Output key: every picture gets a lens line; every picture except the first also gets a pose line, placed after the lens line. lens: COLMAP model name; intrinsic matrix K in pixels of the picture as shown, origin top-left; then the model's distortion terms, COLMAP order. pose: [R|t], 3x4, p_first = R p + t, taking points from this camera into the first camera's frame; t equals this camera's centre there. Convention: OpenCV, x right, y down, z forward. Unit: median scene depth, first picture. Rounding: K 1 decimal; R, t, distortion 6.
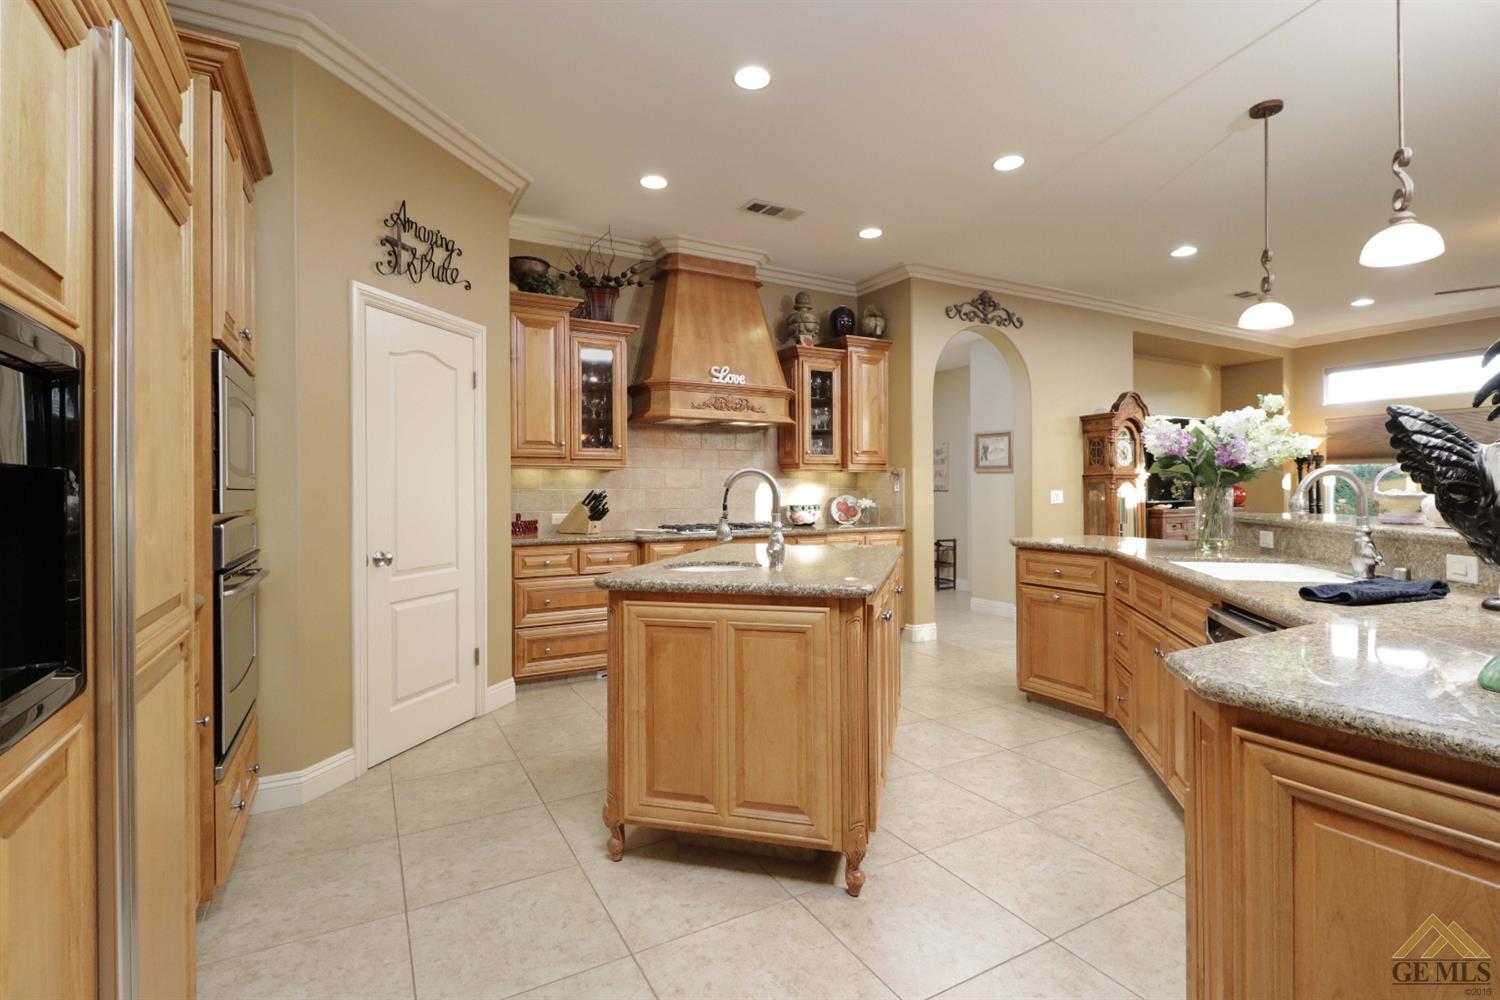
lens RADIAL K [[705.4, 0, 748.9], [0, 705.4, 494.7], [0, 0, 1]] dist [0.001136, -0.000624]
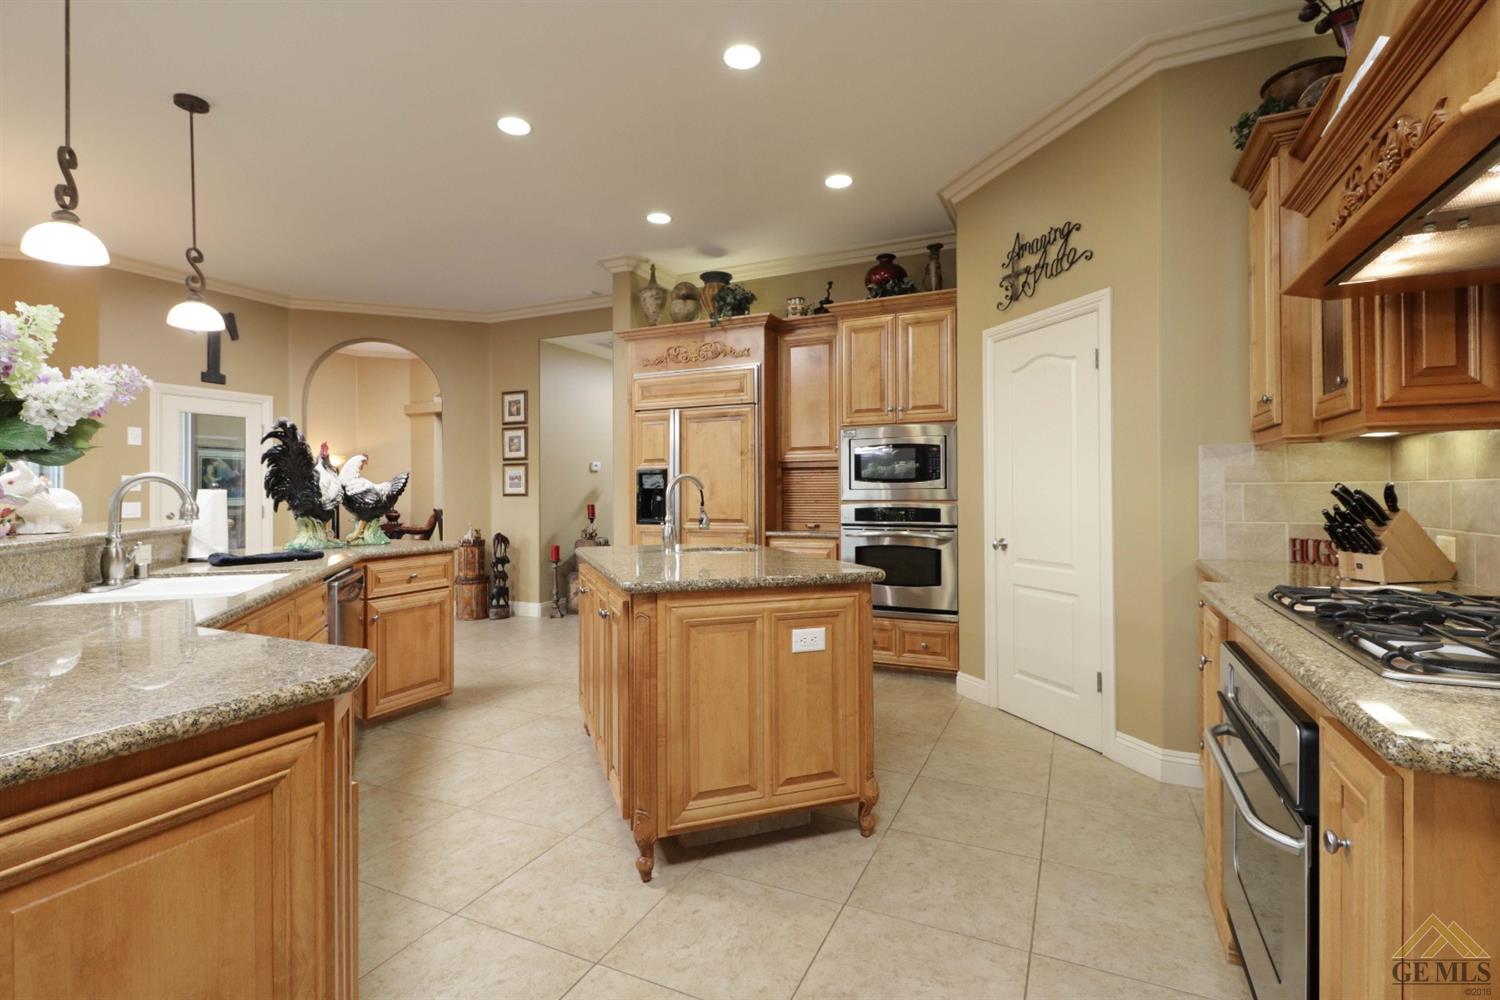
lens RADIAL K [[705.4, 0, 754.5], [0, 705.4, 487.2], [0, 0, 1]] dist [0.001136, -0.000624]
pose [[-0.806875, 0.000353, -0.590723, 0.514947], [0.005025, 0.999968, -0.006266, -0.002430], [0.590701, -0.008024, -0.806850, 1.633945]]
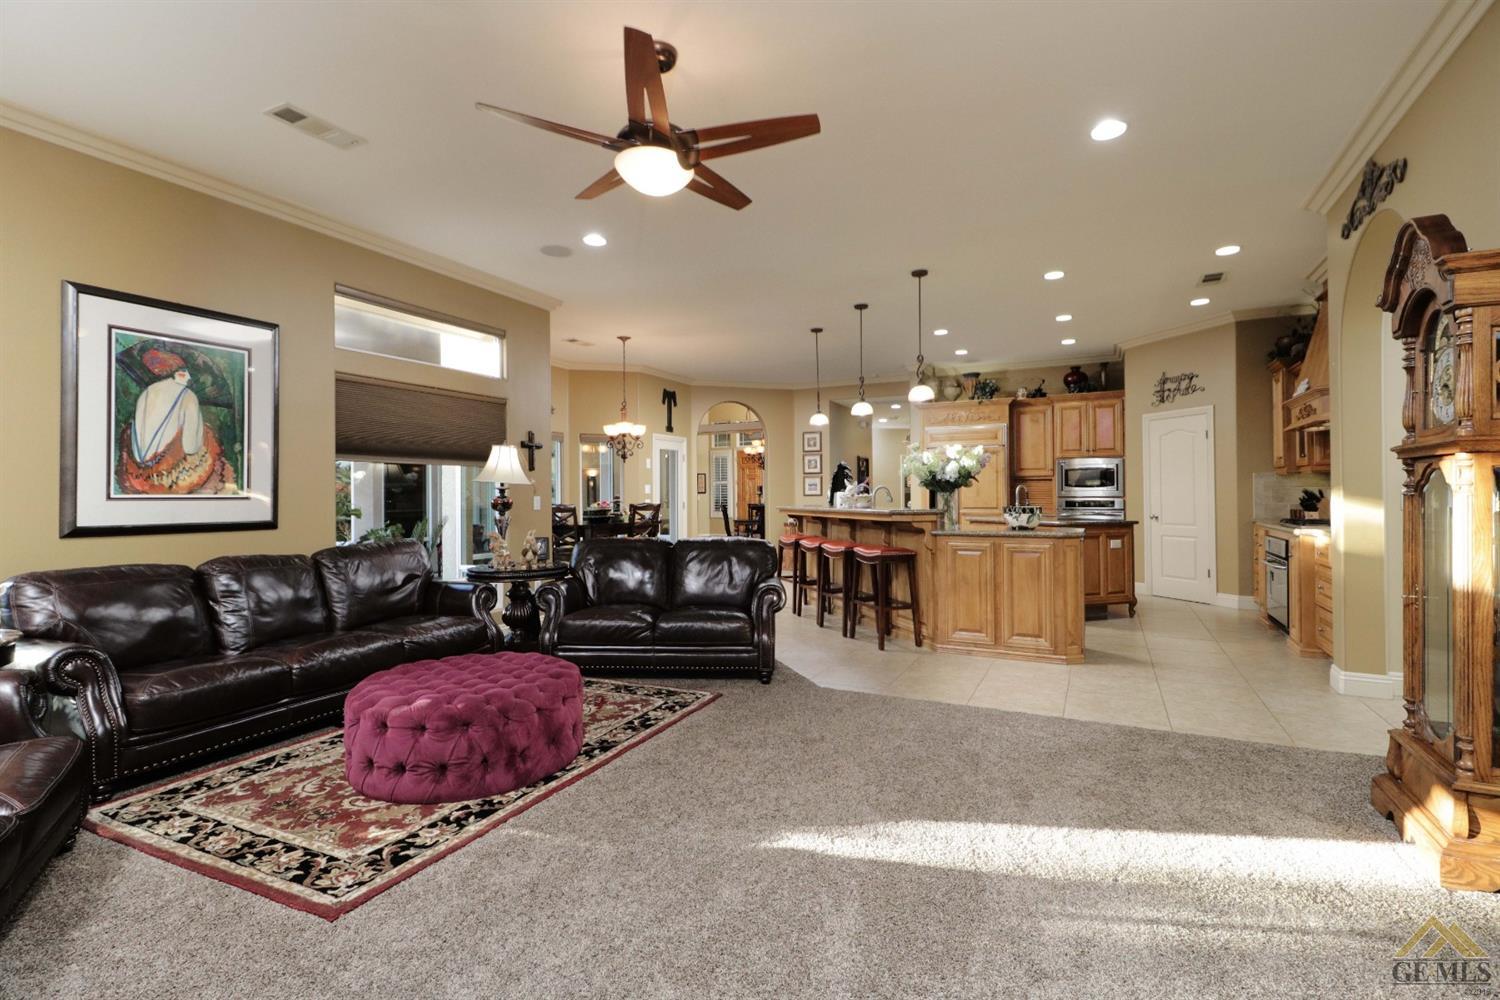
lens RADIAL K [[705.4, 0, 741.1], [0, 705.4, 496.2], [0, 0, 1]] dist [0.001136, -0.000624]
pose [[-0.824079, 0.008119, -0.566417, 2.073505], [0.007925, 0.999965, 0.002803, -0.004091], [0.566419, -0.002179, -0.824114, 2.147760]]
